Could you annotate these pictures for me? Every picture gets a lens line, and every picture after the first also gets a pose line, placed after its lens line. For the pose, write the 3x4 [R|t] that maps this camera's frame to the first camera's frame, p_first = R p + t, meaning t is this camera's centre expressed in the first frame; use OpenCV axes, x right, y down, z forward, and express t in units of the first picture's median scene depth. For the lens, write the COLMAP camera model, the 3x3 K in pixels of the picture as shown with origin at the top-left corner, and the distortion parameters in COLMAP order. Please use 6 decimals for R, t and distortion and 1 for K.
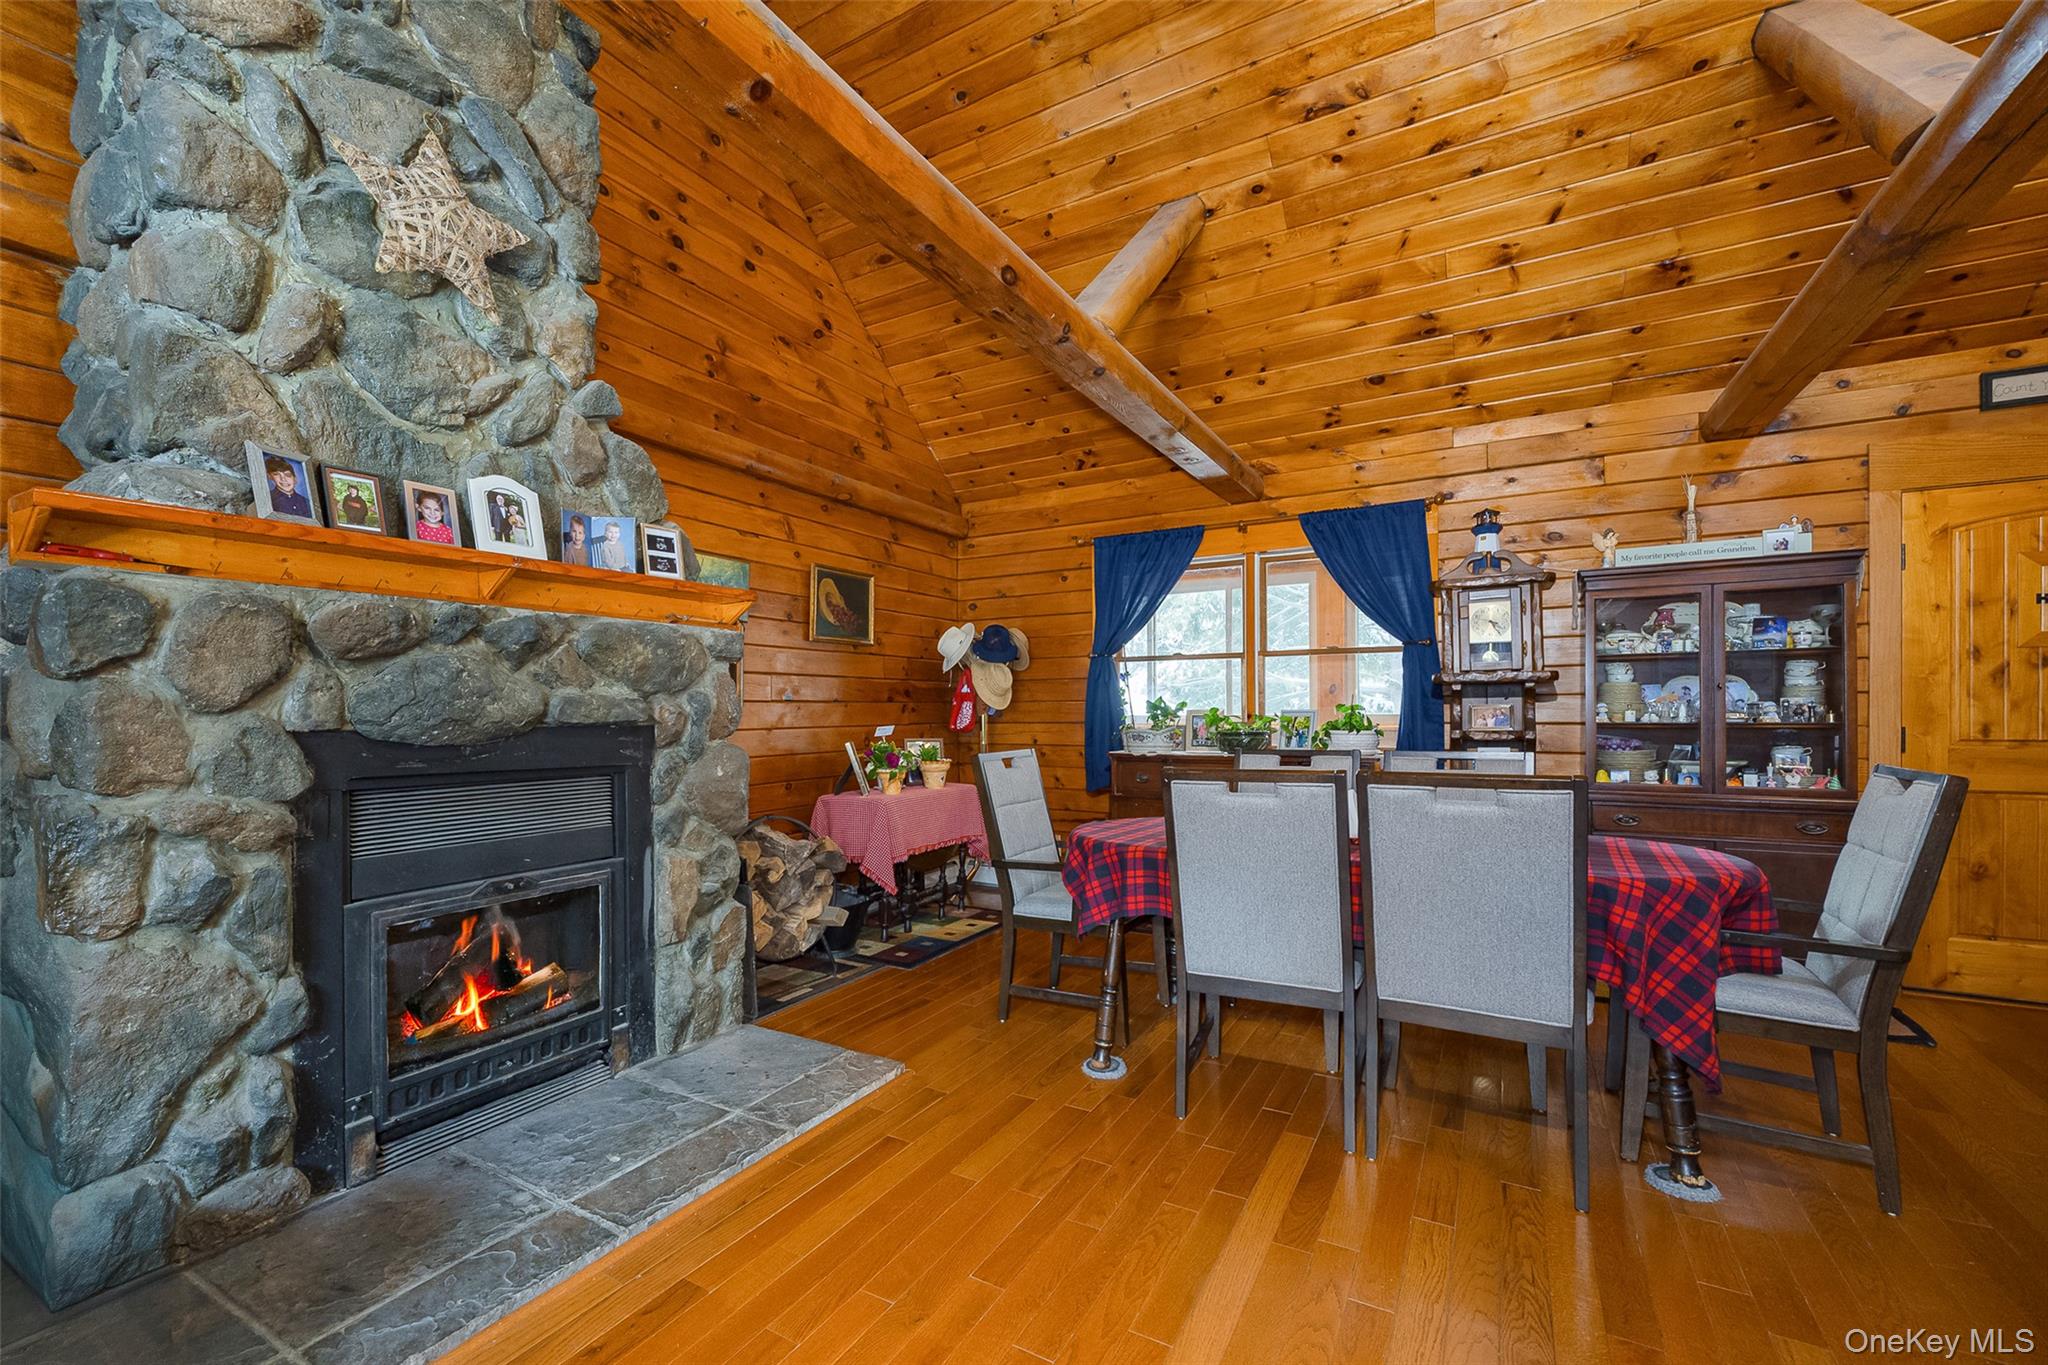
lens RADIAL K [[847.9, 0, 1016.8], [0, 847.9, 704.1], [0, 0, 1]] dist [-0.002494, -0.000124]
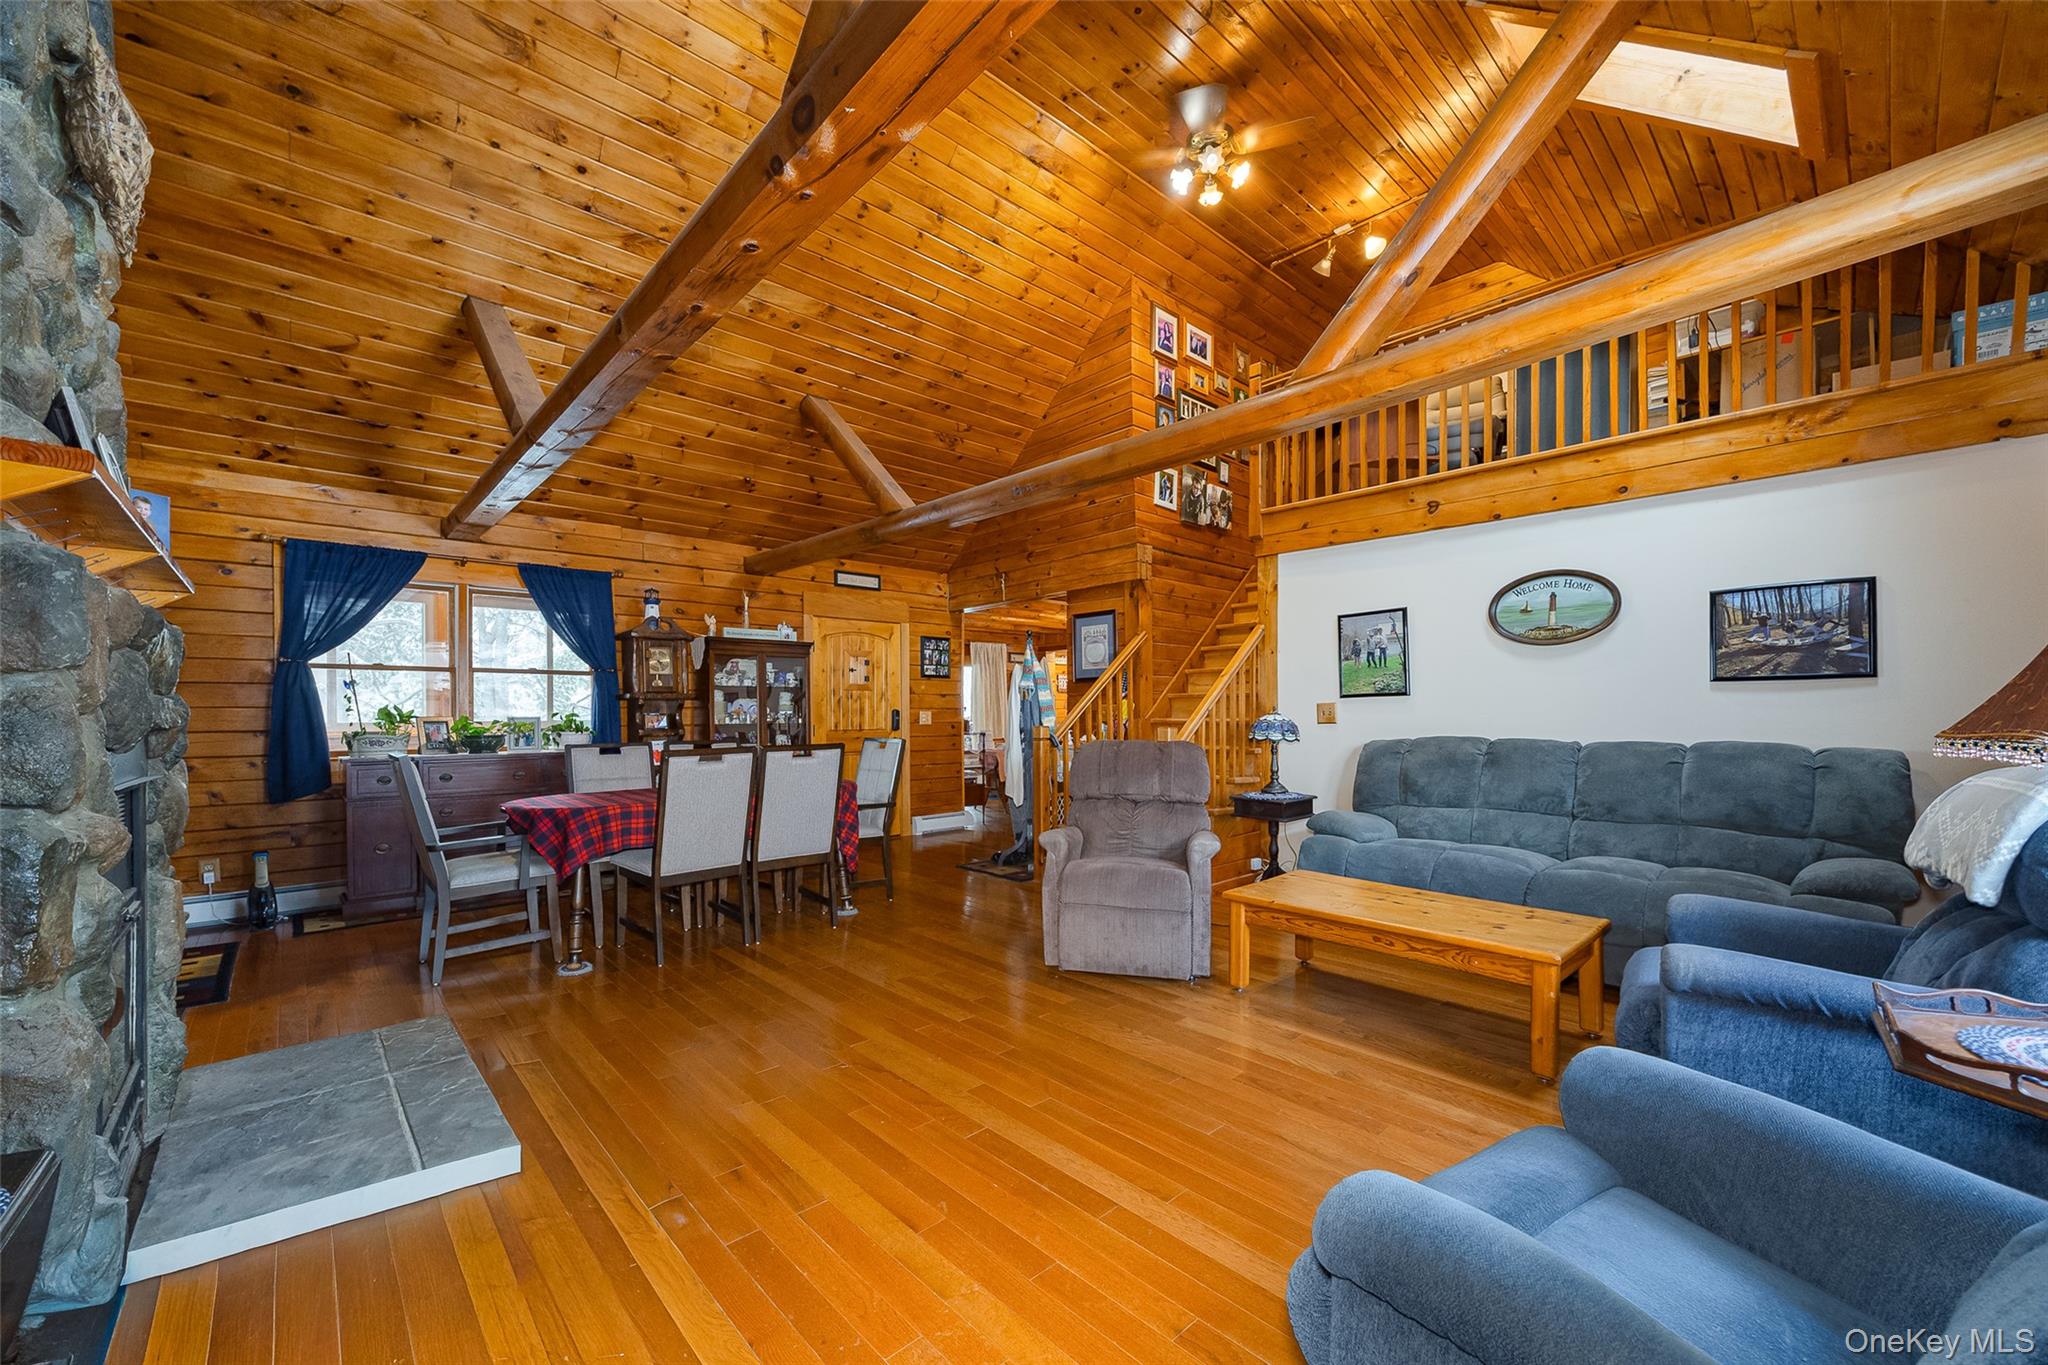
lens RADIAL K [[847.9, 0, 1023.4], [0, 847.9, 700.3], [0, 0, 1]] dist [-0.002494, -0.000124]
pose [[0.249236, 0.020057, 0.968235, -1.087158], [-0.002698, 0.999796, -0.020017, 0.008590], [-0.968439, 0.002377, 0.249239, -0.078171]]
